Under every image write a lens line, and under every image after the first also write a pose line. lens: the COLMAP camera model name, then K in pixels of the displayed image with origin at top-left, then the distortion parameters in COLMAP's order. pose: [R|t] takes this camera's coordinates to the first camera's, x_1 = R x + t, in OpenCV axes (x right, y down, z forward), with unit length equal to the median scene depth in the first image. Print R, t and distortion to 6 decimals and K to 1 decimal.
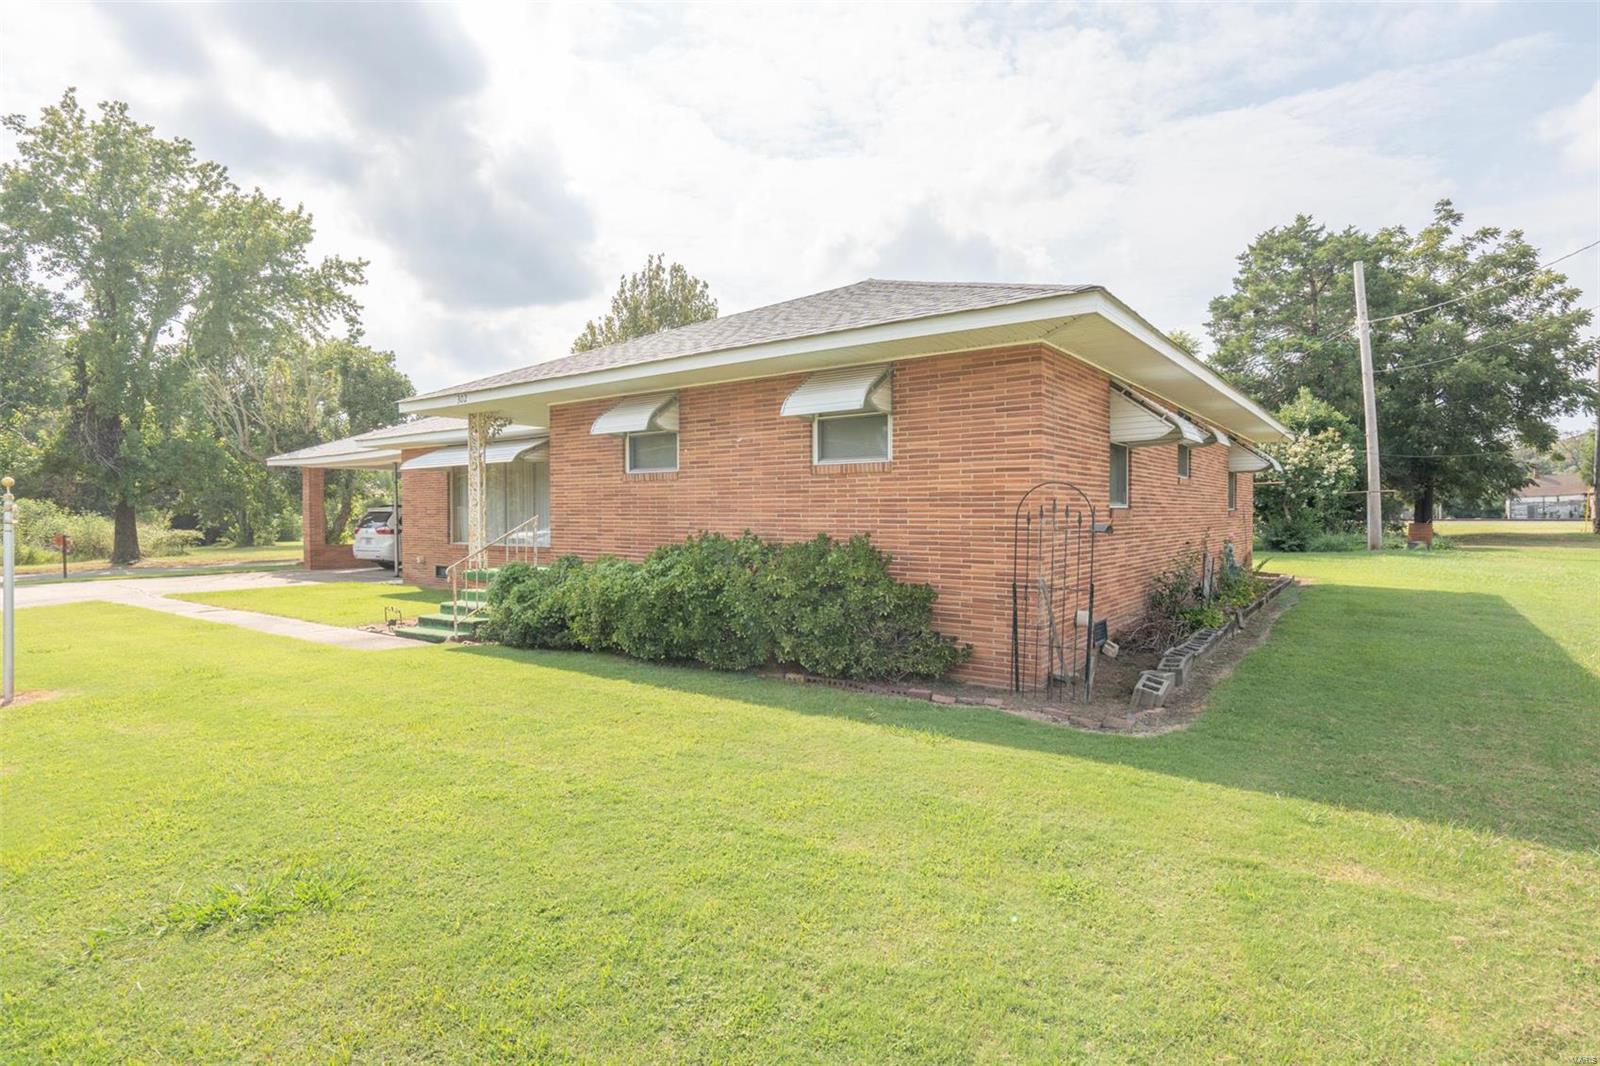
lens RADIAL K [[829.3, 0, 752.9], [0, 829.3, 549.4], [0, 0, 1]] dist [-0.002092, 0.001787]
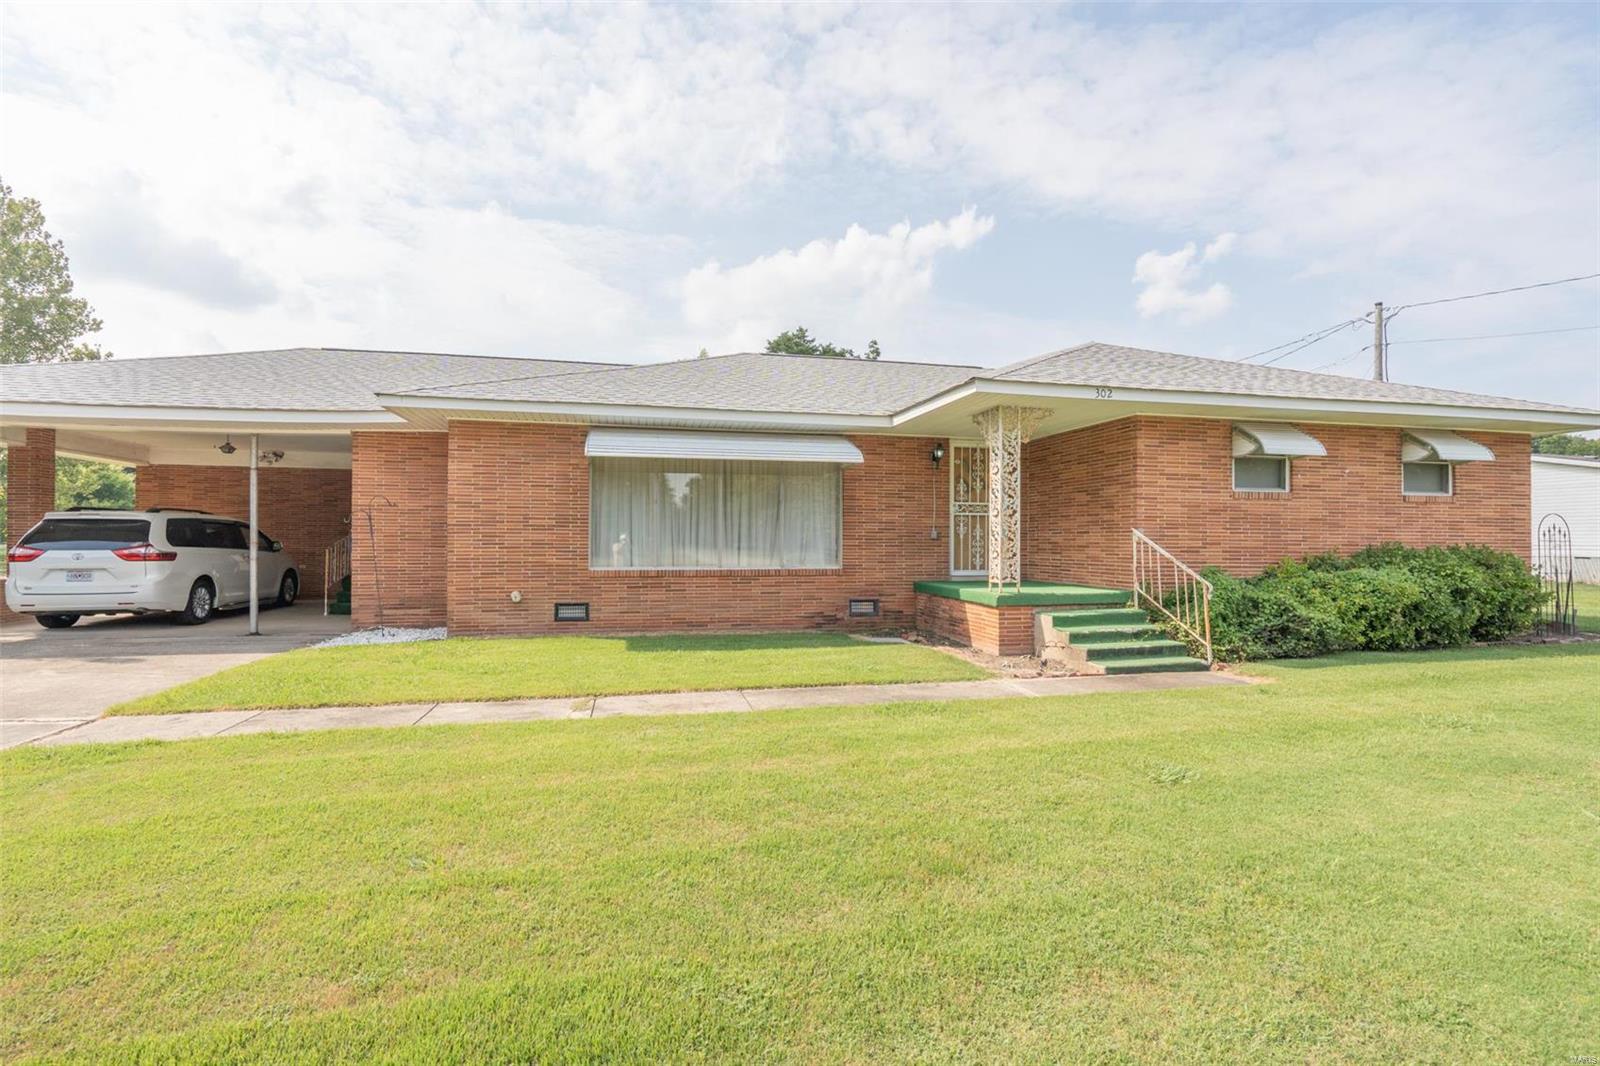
lens RADIAL K [[733.4, 0, 792.5], [0, 733.4, 542.8], [0, 0, 1]] dist [-0.002371, 0.001695]
pose [[0.624415, 0.003779, 0.781083, -1.338721], [0.028334, 0.999221, -0.027486, -0.015047], [-0.780578, 0.039294, 0.623822, 0.913879]]
